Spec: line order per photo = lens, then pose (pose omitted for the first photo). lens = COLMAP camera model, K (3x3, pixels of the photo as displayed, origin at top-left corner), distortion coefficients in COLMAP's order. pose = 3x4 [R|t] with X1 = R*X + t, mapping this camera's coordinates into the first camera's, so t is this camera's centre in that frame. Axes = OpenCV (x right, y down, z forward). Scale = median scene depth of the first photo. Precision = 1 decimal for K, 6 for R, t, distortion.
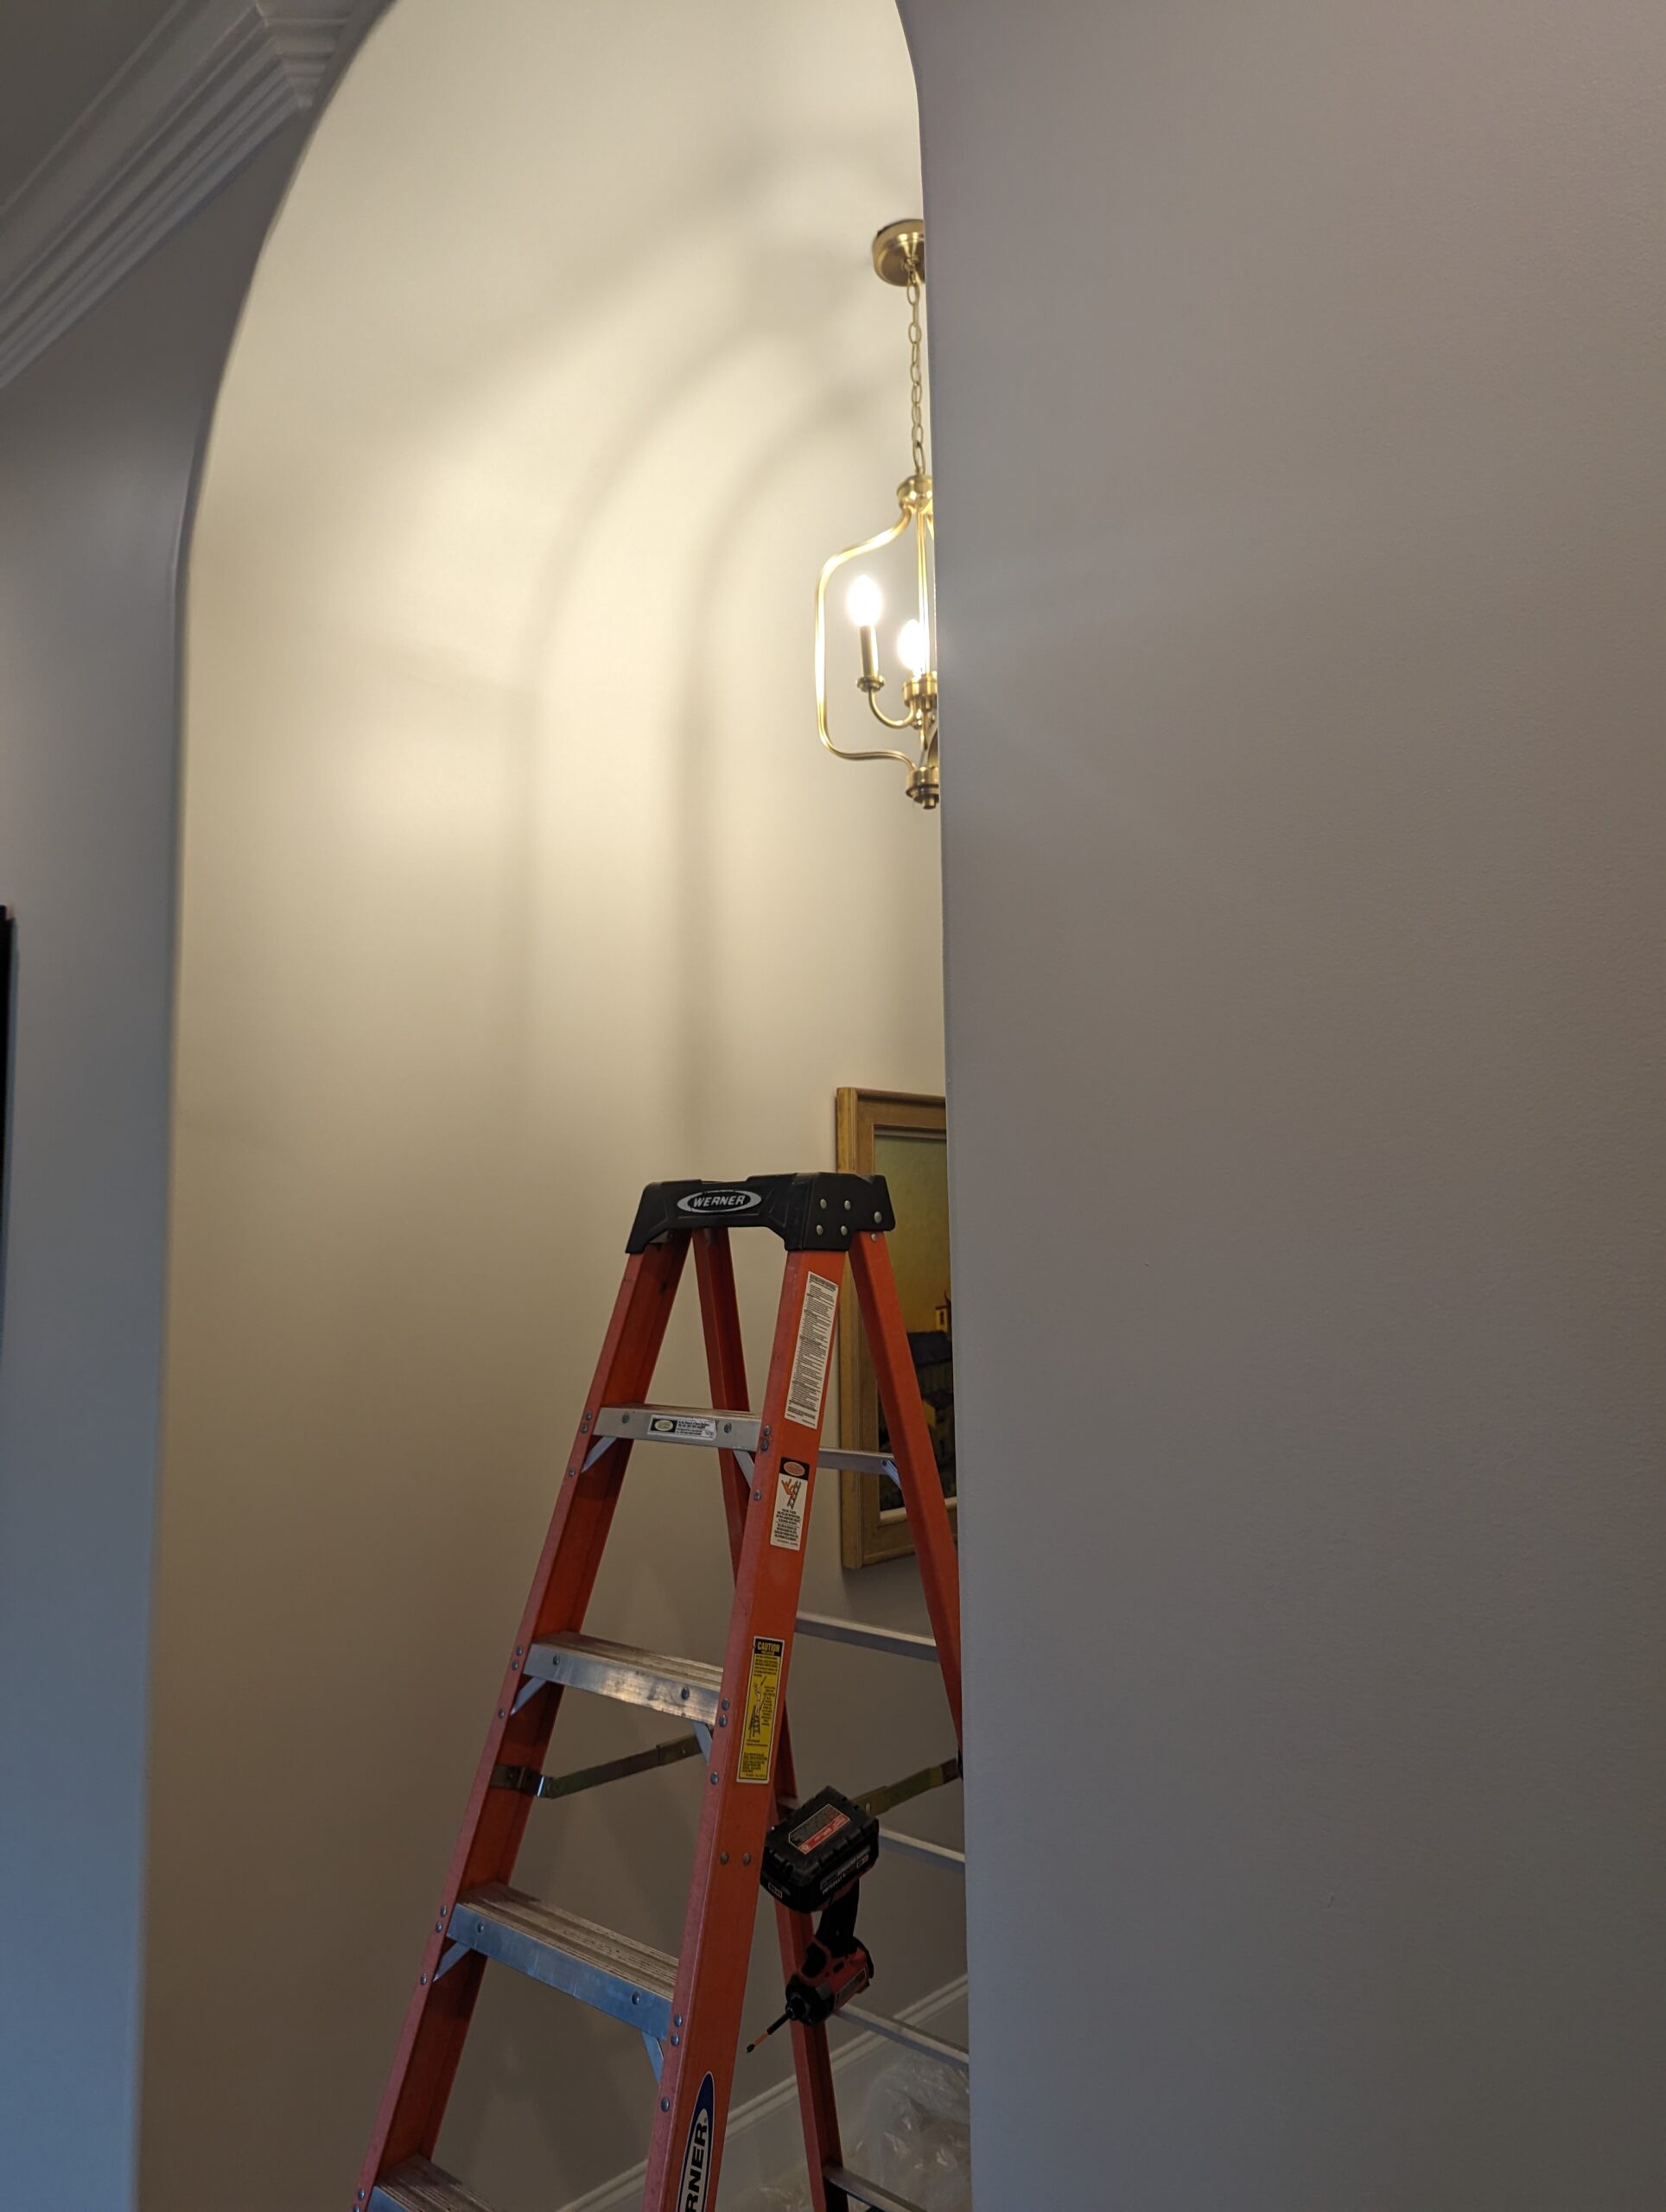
lens RADIAL K [[1566.0, 0, 813.8], [0, 1566.0, 1069.0], [0, 0, 1]] dist [0.074013, -0.065144]
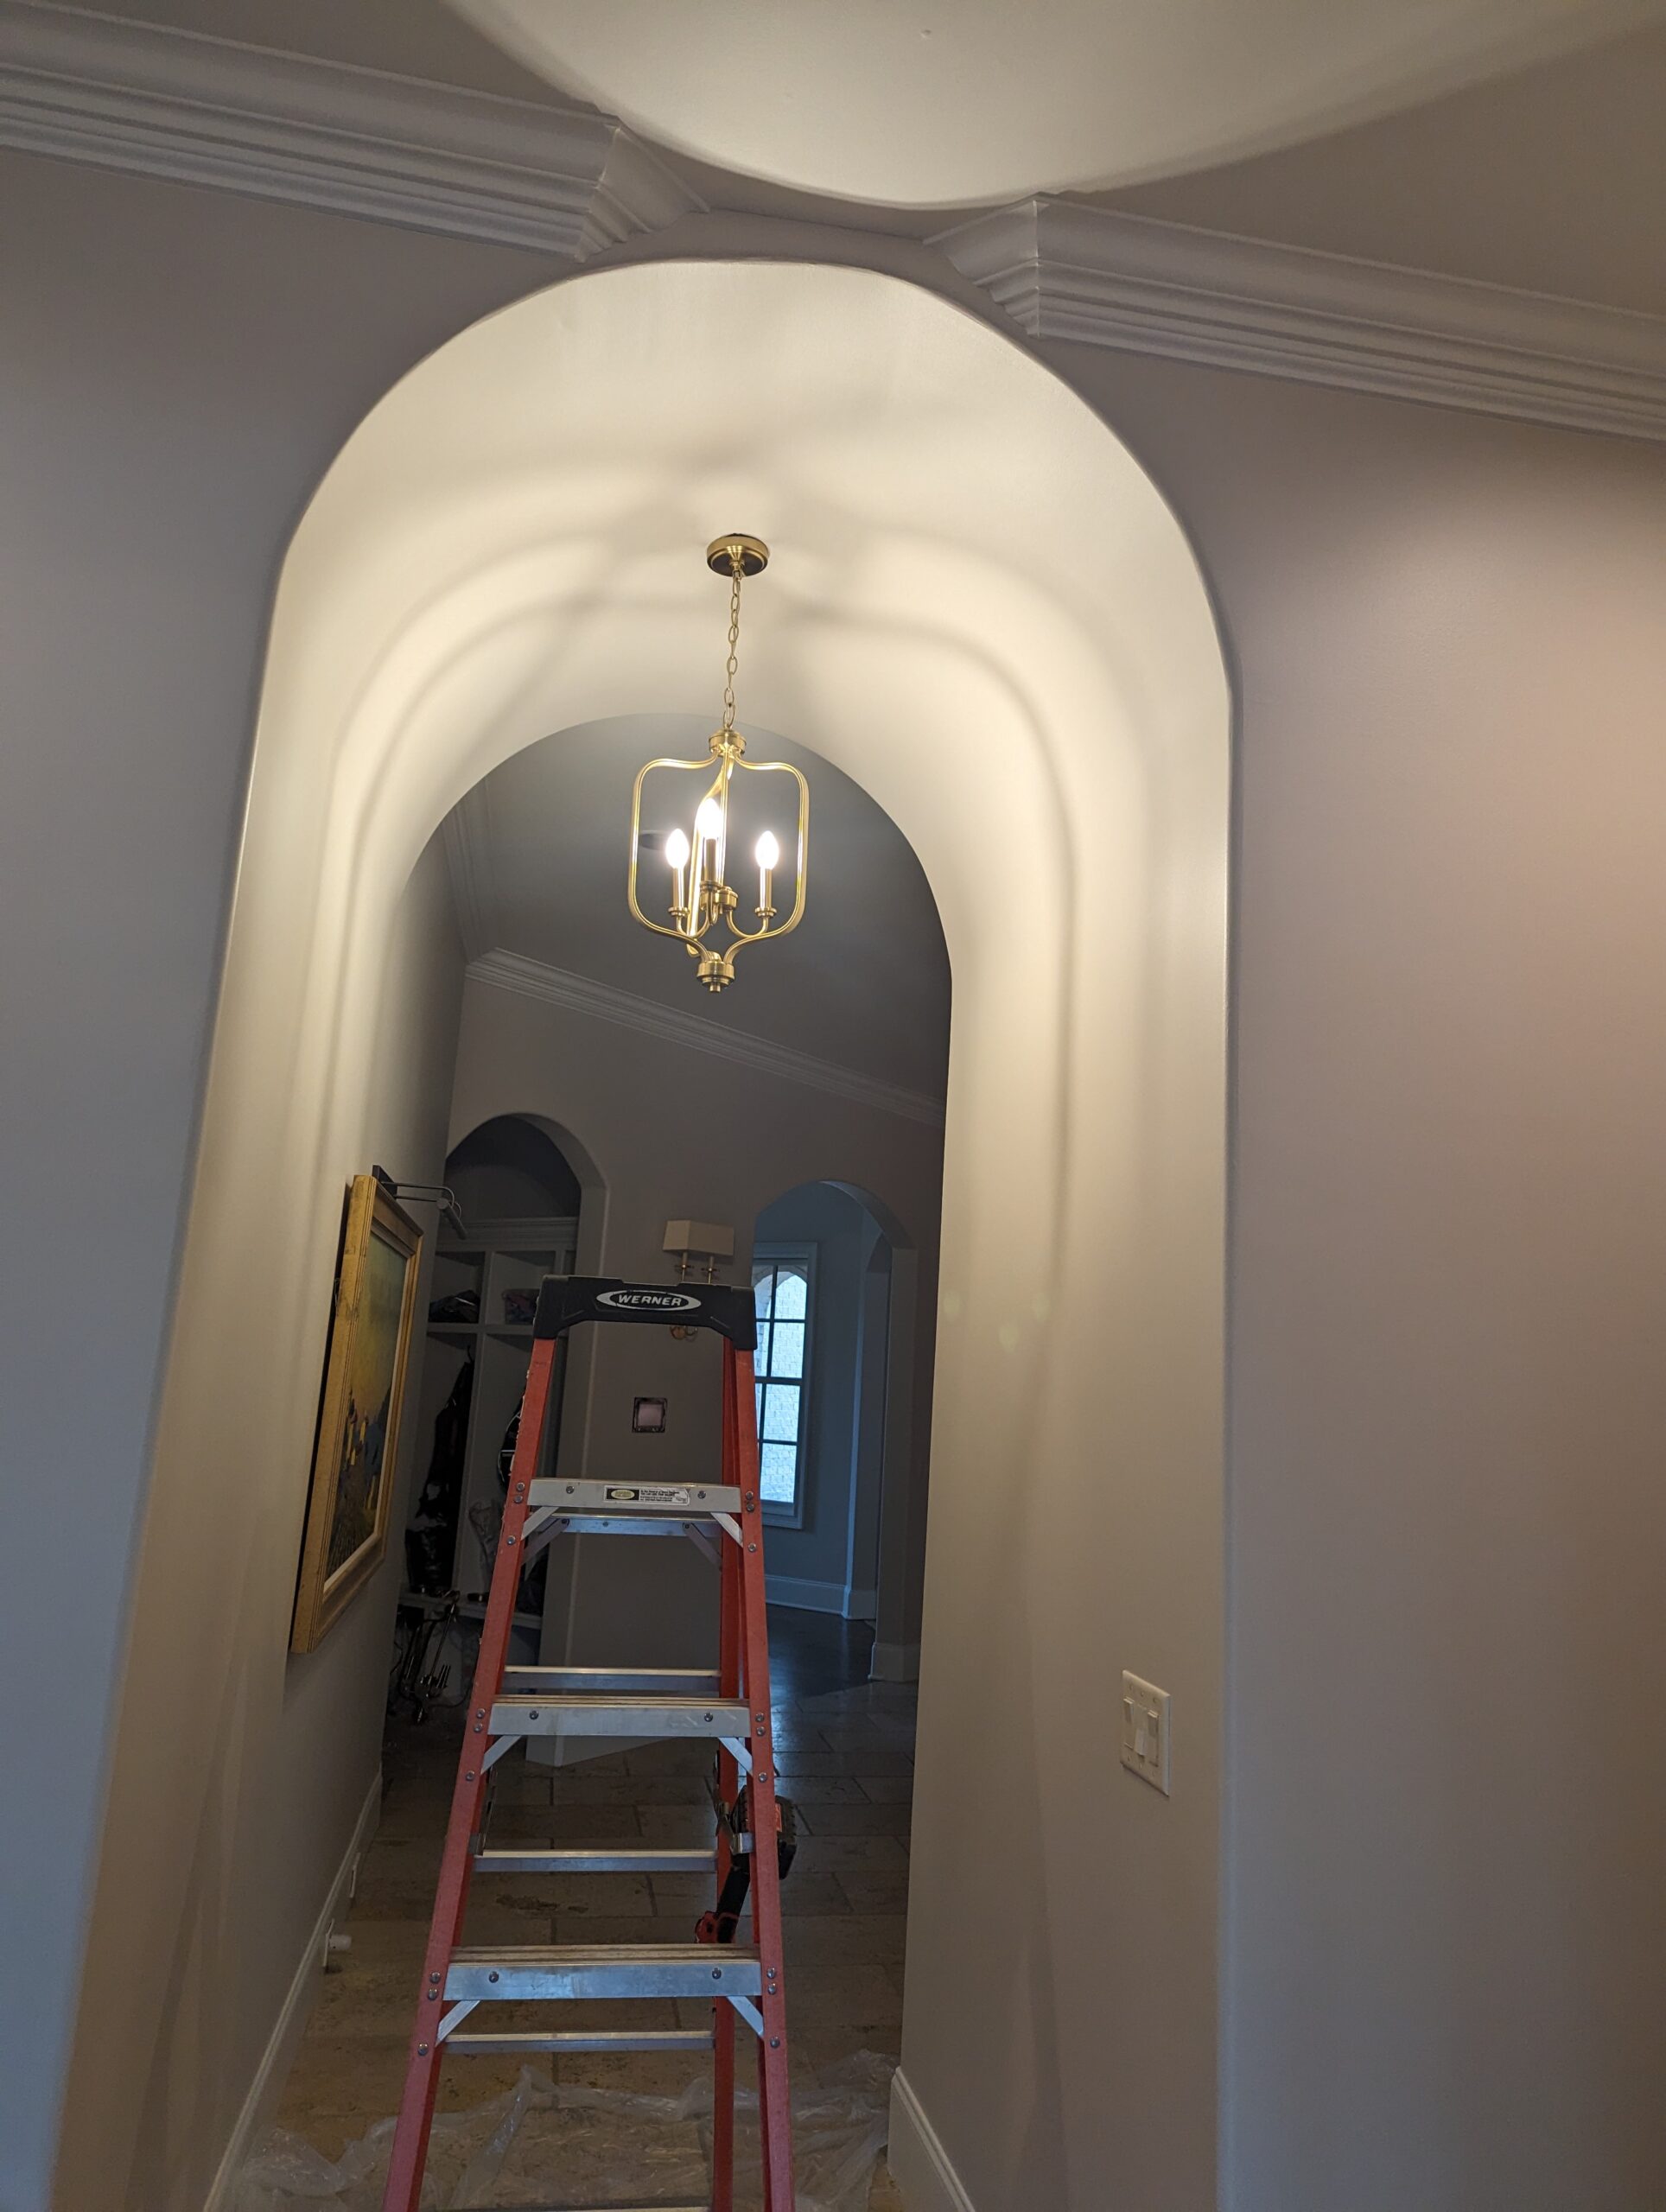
lens RADIAL K [[1566.0, 0, 813.8], [0, 1566.0, 1069.0], [0, 0, 1]] dist [0.074013, -0.065144]
pose [[0.601897, 0.212746, 0.769713, -0.944593], [-0.153741, 0.976700, -0.149735, 0.074024], [-0.783635, -0.028211, 0.620581, 0.187903]]
